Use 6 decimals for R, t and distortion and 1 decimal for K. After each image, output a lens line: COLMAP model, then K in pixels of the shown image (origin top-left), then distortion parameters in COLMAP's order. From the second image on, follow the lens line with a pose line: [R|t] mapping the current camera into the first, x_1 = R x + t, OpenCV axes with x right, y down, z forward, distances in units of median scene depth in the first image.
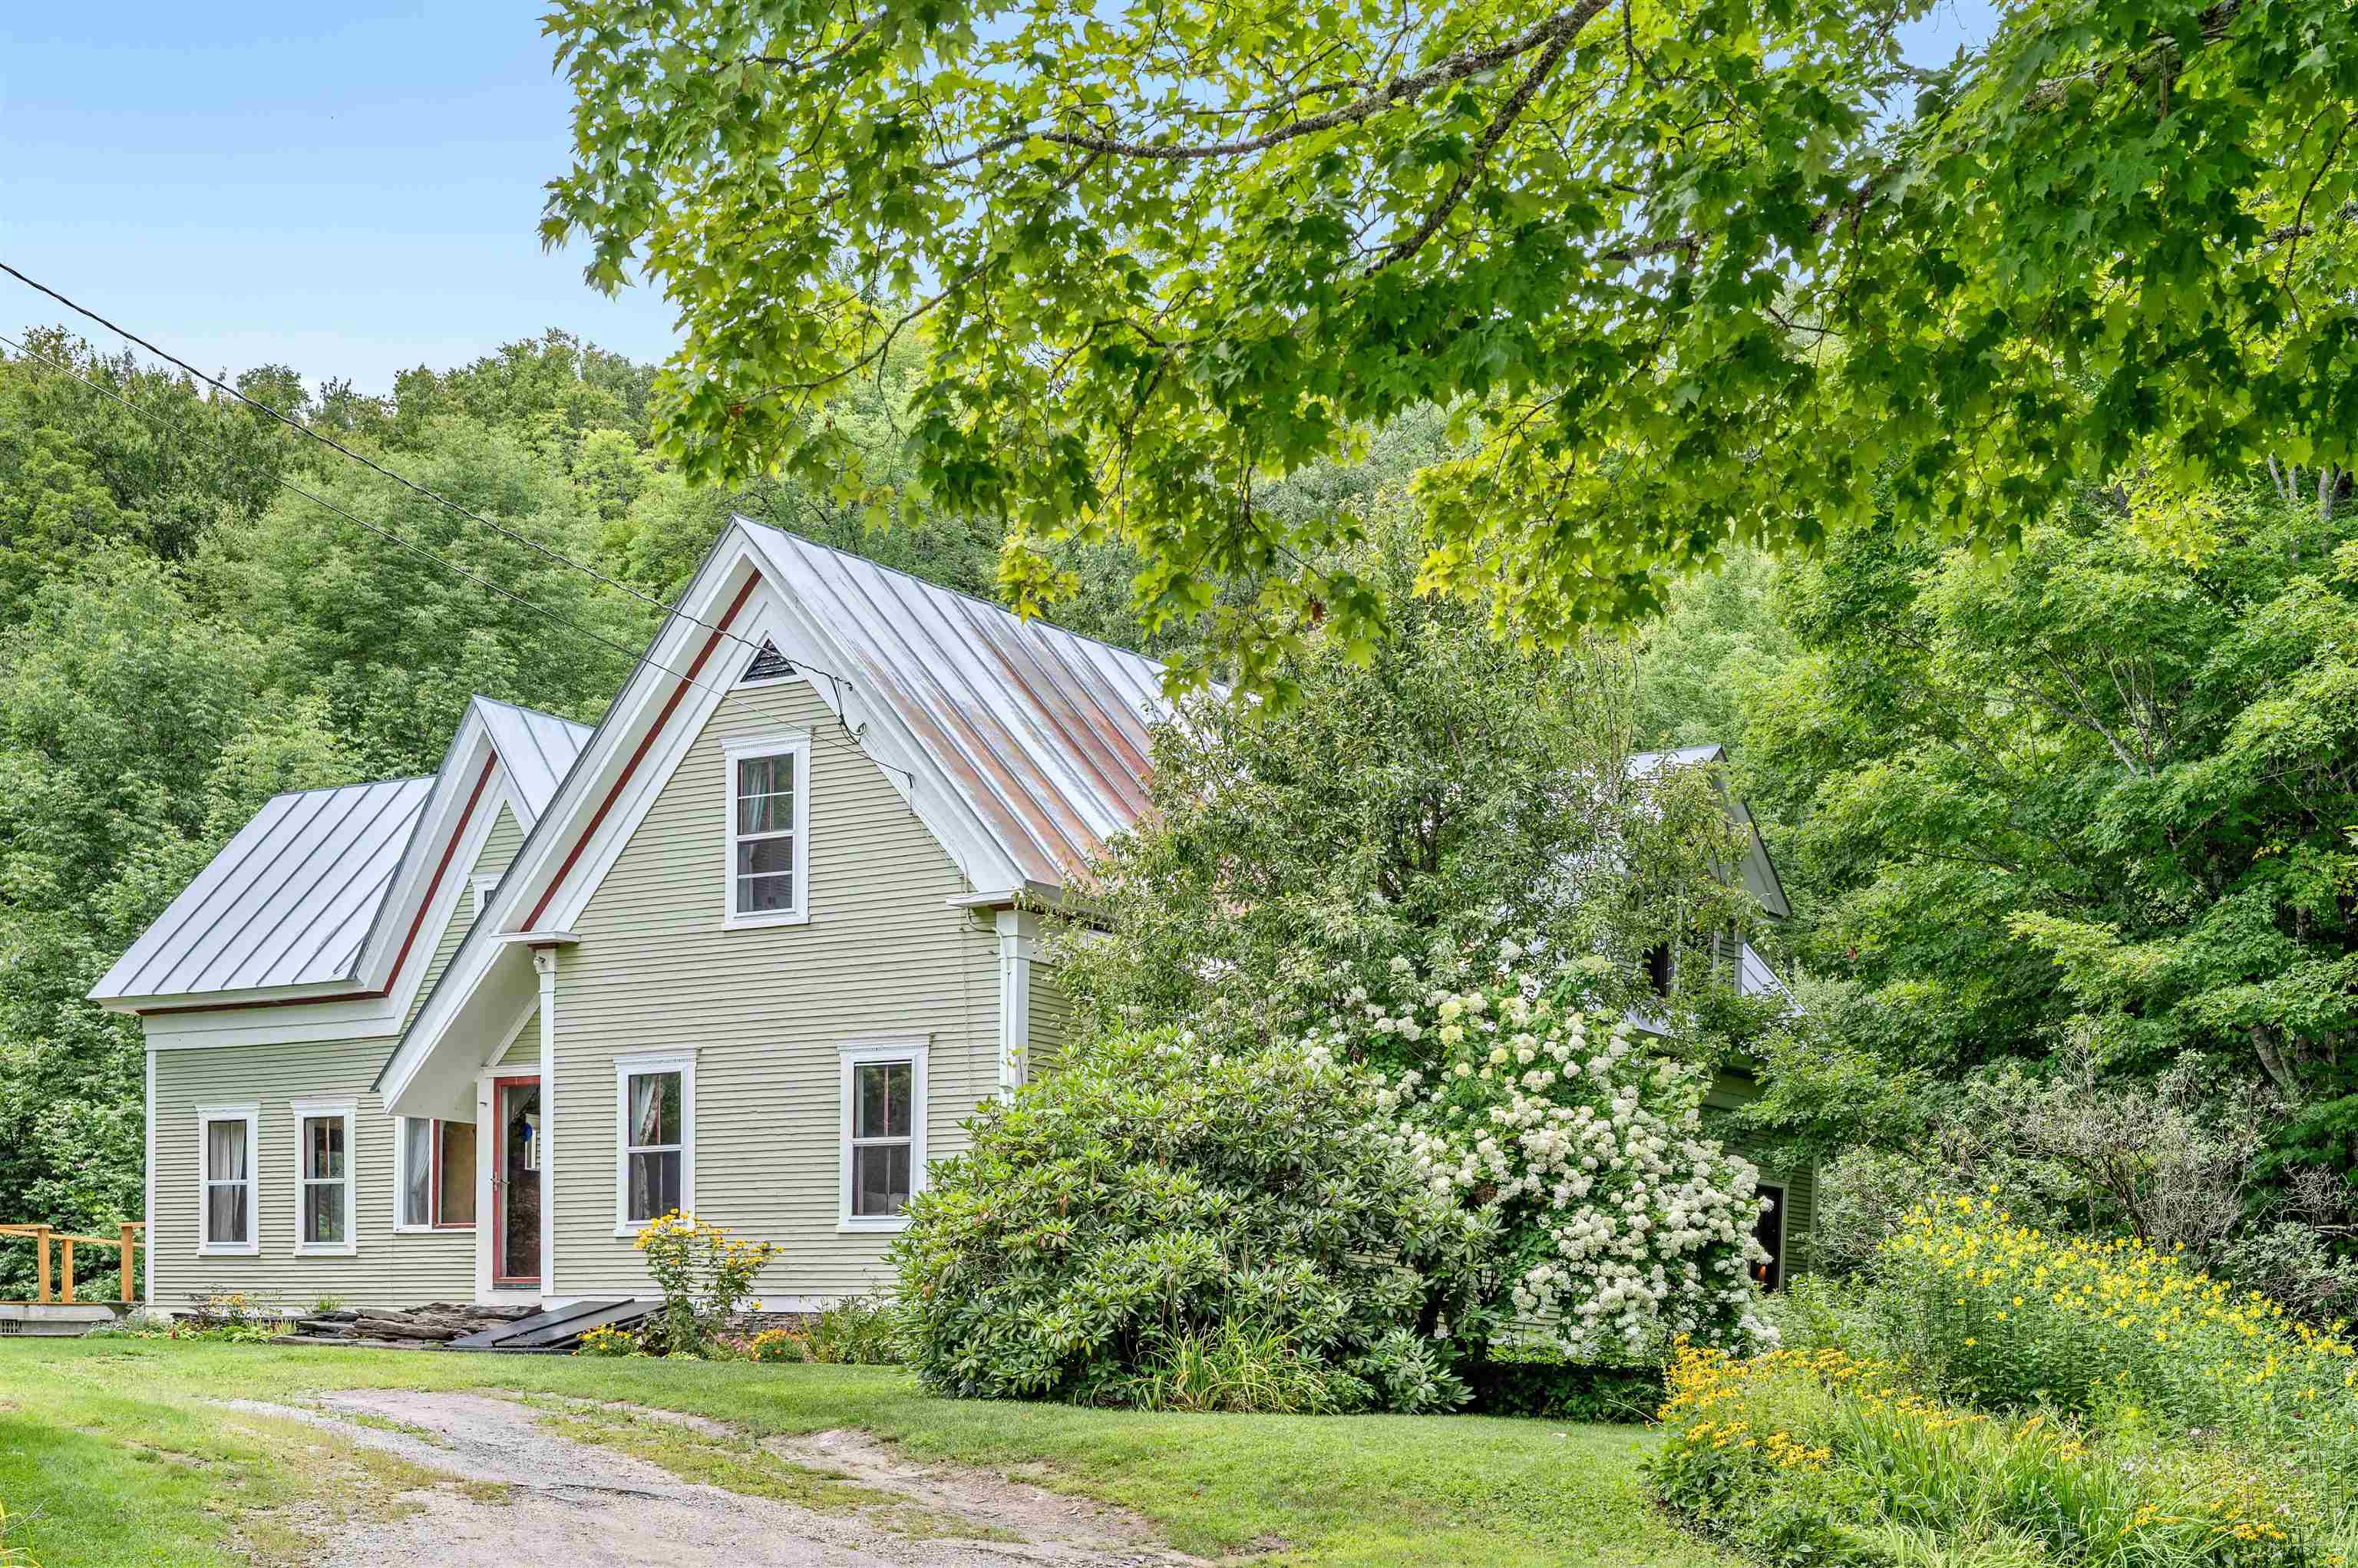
lens RADIAL K [[3296.8, 0, 1180.1], [0, 3296.8, 792.5], [0, 0, 1]] dist [0.034775, 0.000000]
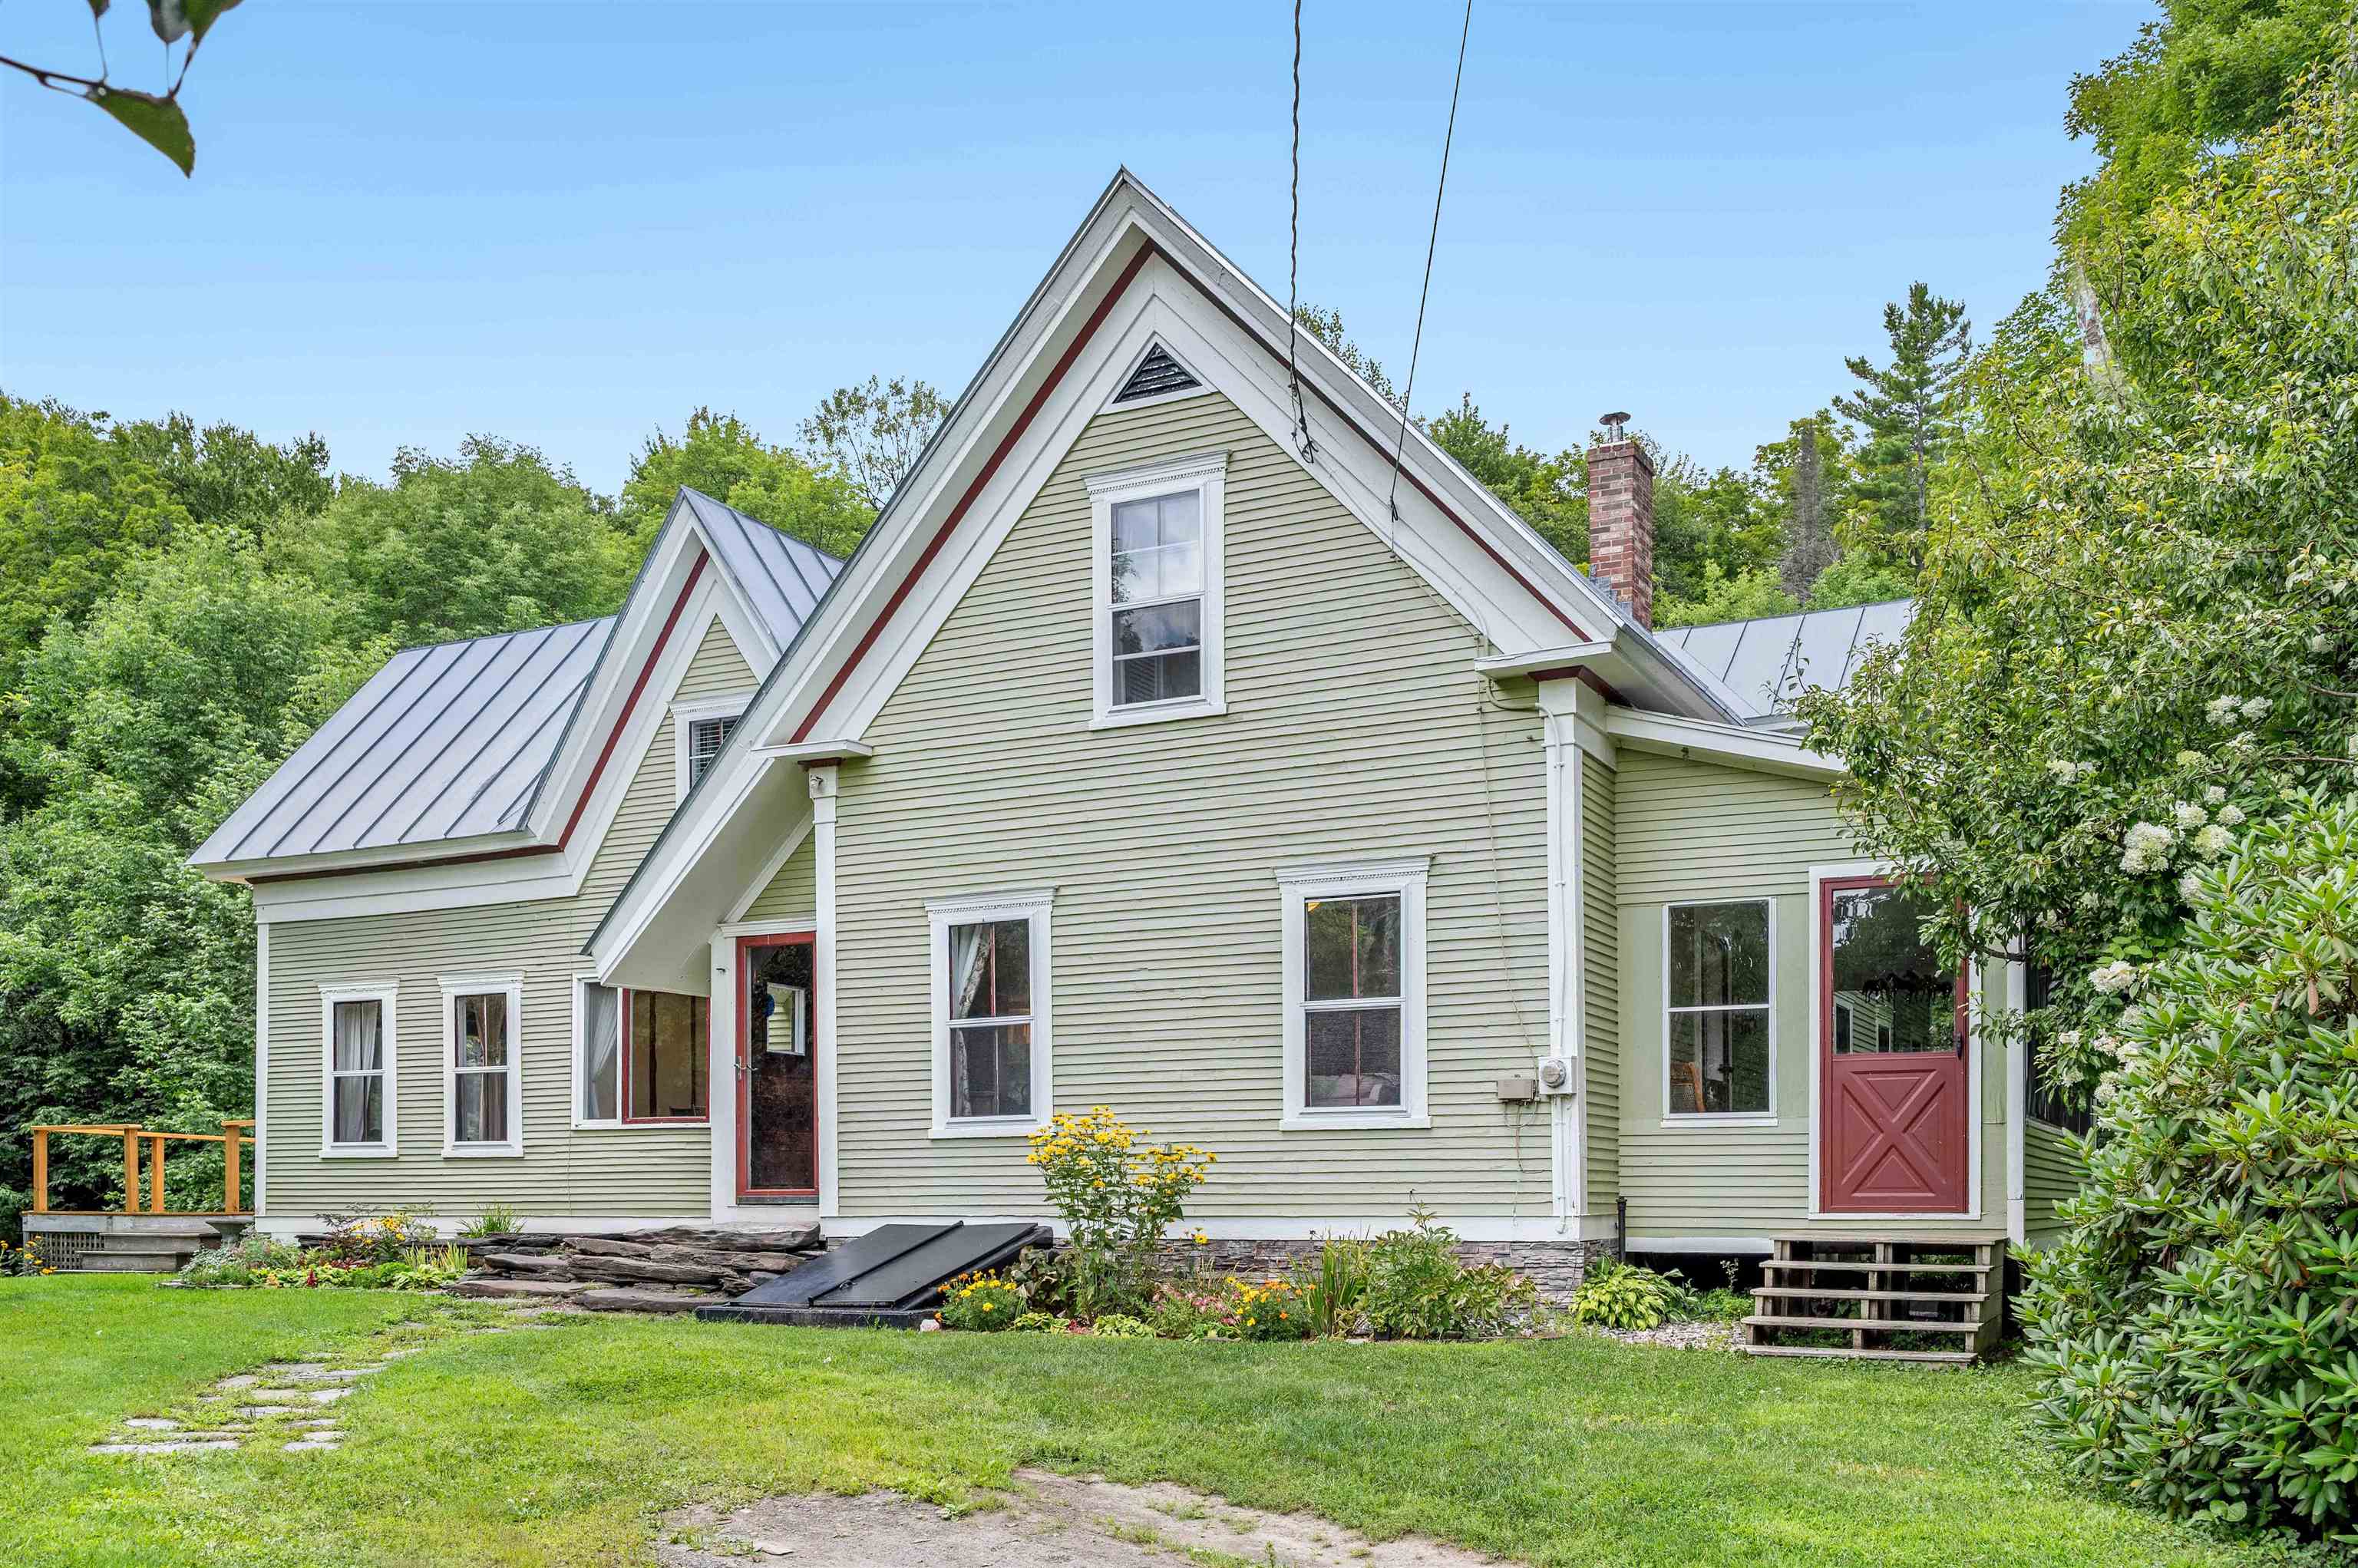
lens RADIAL K [[1996.7, 0, 1176.7], [0, 1996.7, 769.7], [0, 0, 1]] dist [-0.008731, -0.000062]
pose [[0.988054, -0.000193, 0.154105, -0.157554], [0.003235, 0.999805, -0.019490, 0.049728], [-0.154071, 0.019756, 0.987862, 0.453636]]
